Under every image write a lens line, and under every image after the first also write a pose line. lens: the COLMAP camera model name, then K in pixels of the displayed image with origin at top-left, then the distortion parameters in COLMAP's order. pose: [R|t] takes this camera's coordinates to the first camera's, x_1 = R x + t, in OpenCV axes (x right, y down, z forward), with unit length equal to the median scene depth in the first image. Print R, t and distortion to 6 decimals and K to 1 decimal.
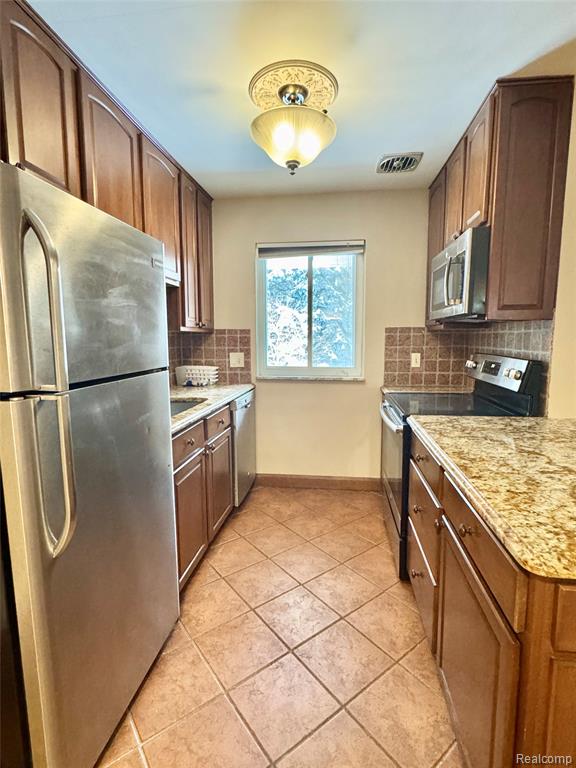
lens RADIAL K [[386.9, 0, 291.0], [0, 386.9, 384.9], [0, 0, 1]] dist [-0.001884, -0.000486]
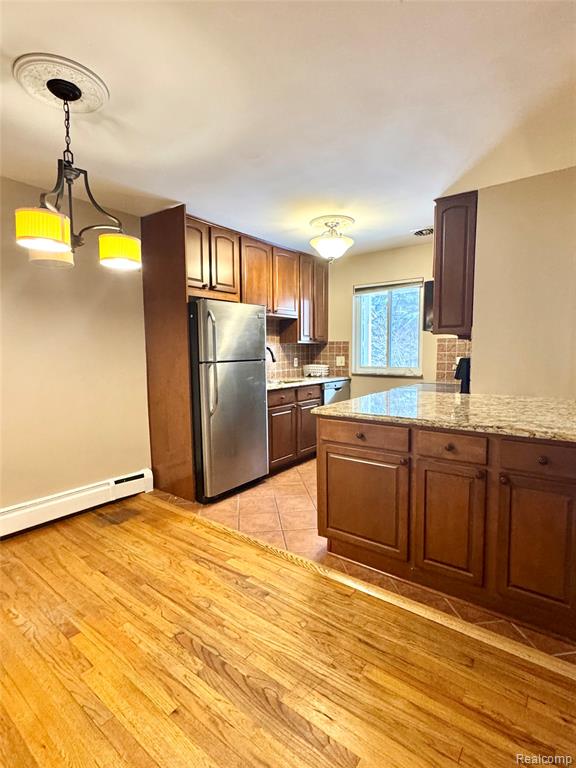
lens RADIAL K [[386.9, 0, 285.7], [0, 386.9, 382.1], [0, 0, 1]] dist [-0.001884, -0.000486]
pose [[0.860929, 0.036929, -0.507383, 0.472338], [-0.054985, 0.998274, -0.020641, 0.064447], [0.505745, 0.045668, 0.861474, -0.450571]]
